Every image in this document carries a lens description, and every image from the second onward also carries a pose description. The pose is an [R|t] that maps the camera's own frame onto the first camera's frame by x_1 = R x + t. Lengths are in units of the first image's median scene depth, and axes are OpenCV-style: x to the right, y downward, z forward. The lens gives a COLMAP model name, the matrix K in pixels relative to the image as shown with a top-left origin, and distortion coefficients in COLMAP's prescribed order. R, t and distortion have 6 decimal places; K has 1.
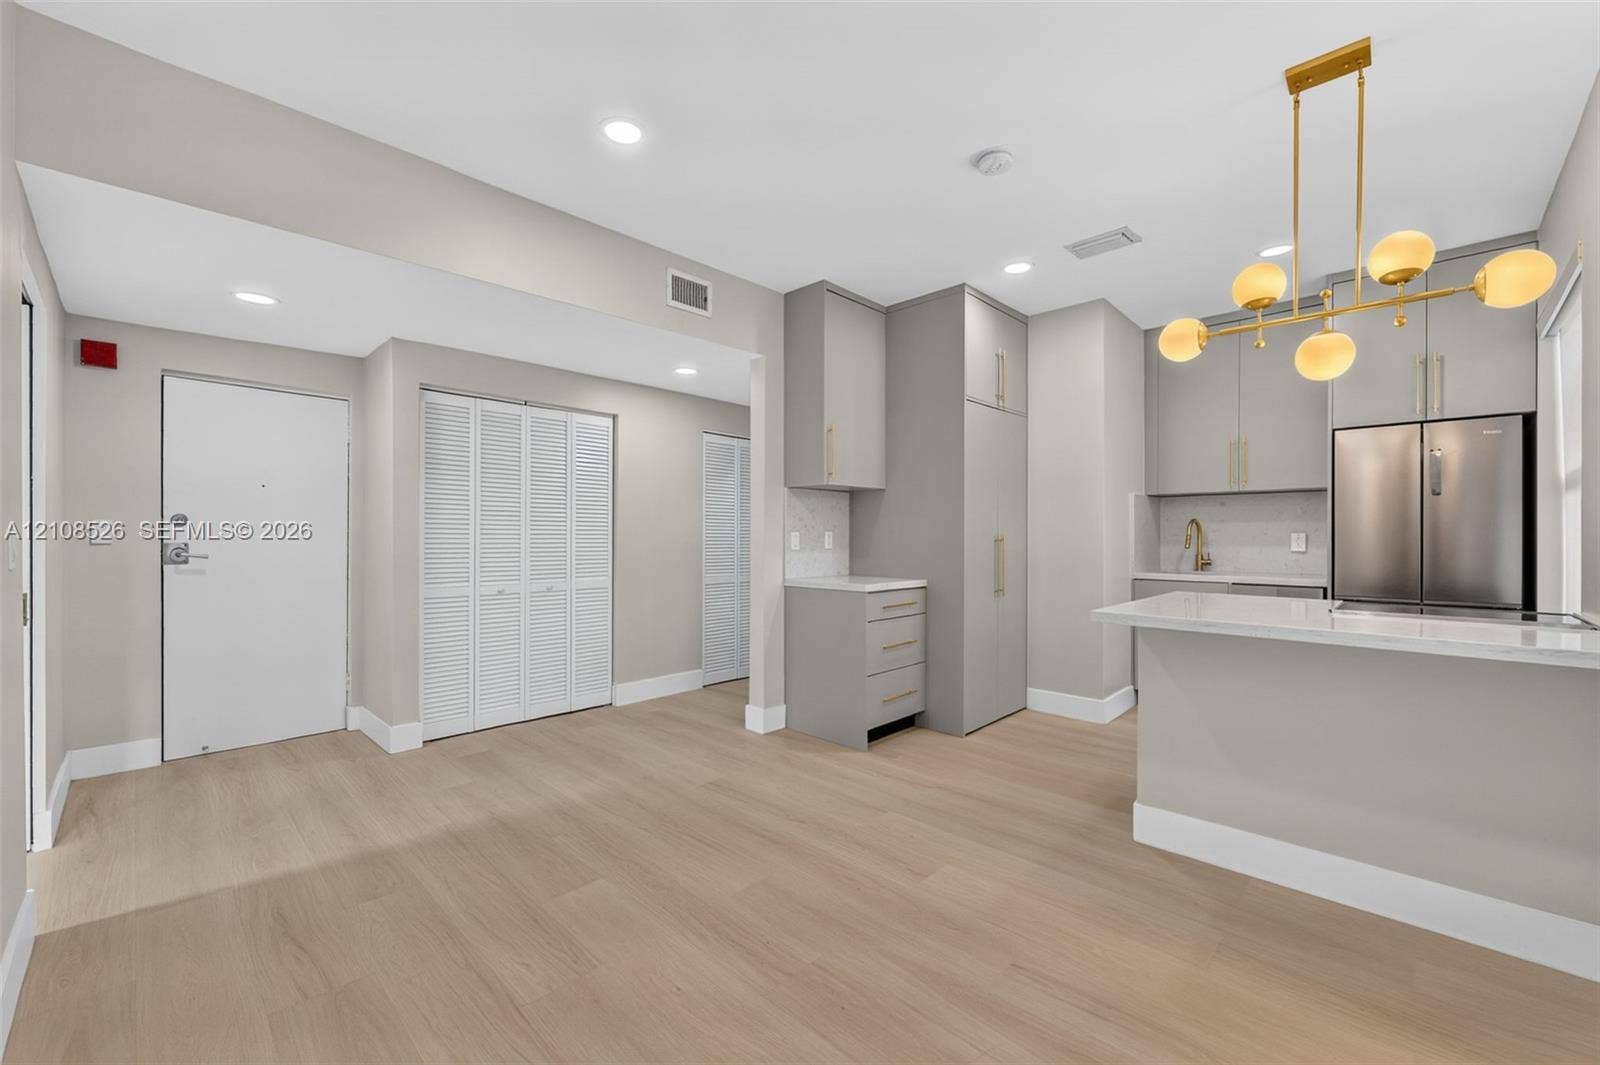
lens RADIAL K [[636.6, 0, 792.8], [0, 636.6, 542.2], [0, 0, 1]] dist [-0.001098, -0.000218]
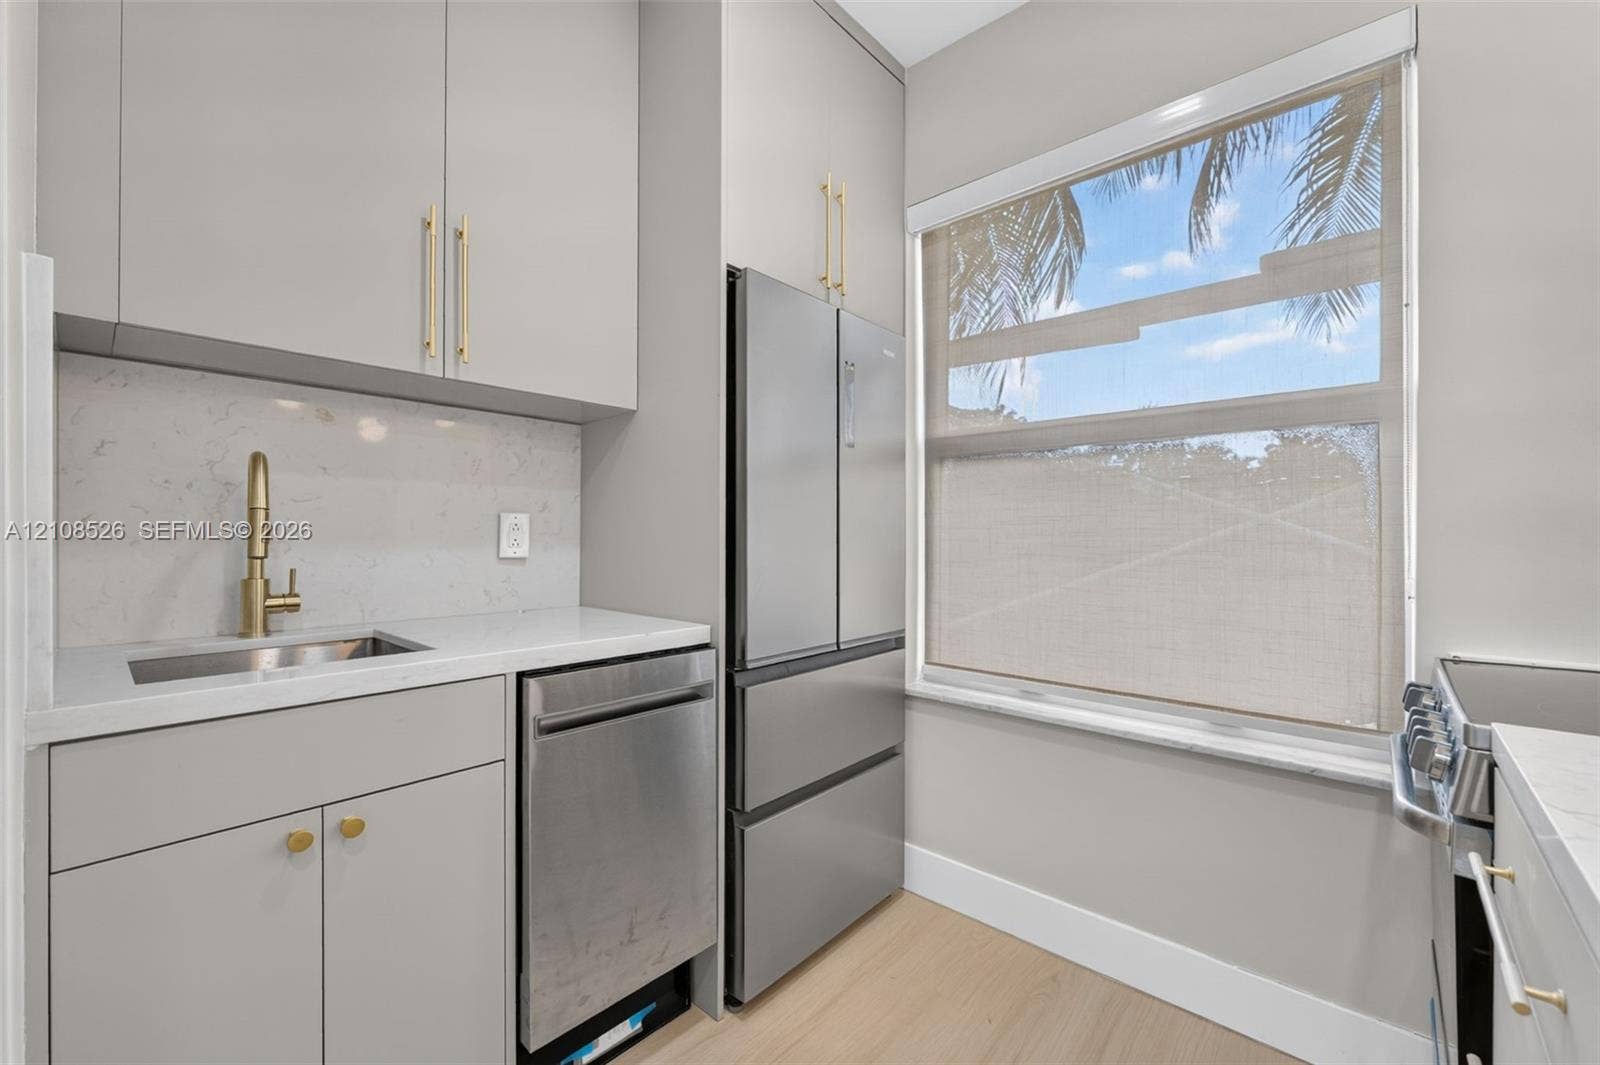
lens RADIAL K [[620.7, 0, 755.2], [0, 620.7, 538.6], [0, 0, 1]] dist [0.000720, 0.000070]
pose [[-0.020914, -0.001649, 0.999780, 0.399319], [0.006684, 0.999976, 0.001789, 0.002461], [-0.999759, 0.006720, -0.020902, 0.894037]]
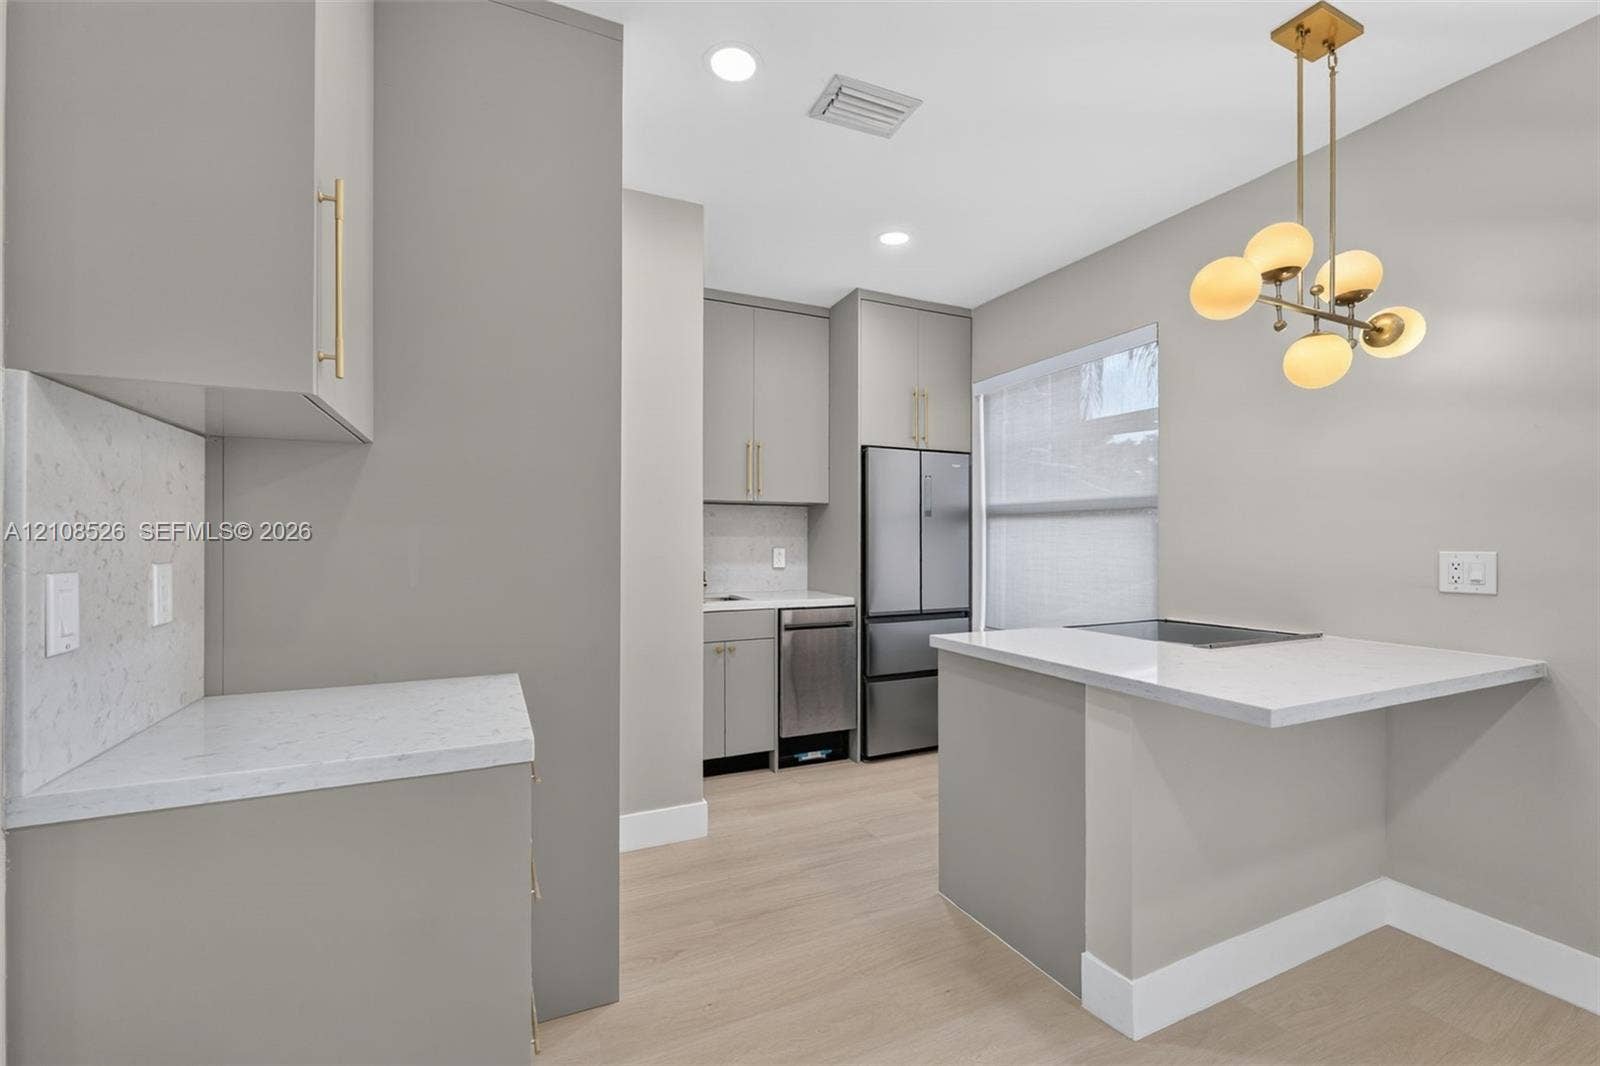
lens RADIAL K [[643.2, 0, 779.5], [0, 643.2, 540.3], [0, 0, 1]] dist [-0.000384, -0.000009]
pose [[0.359876, -0.000271, 0.933000, -0.123750], [0.009363, 0.999951, -0.003320, -0.024761], [-0.932953, 0.009930, 0.359861, 0.682123]]
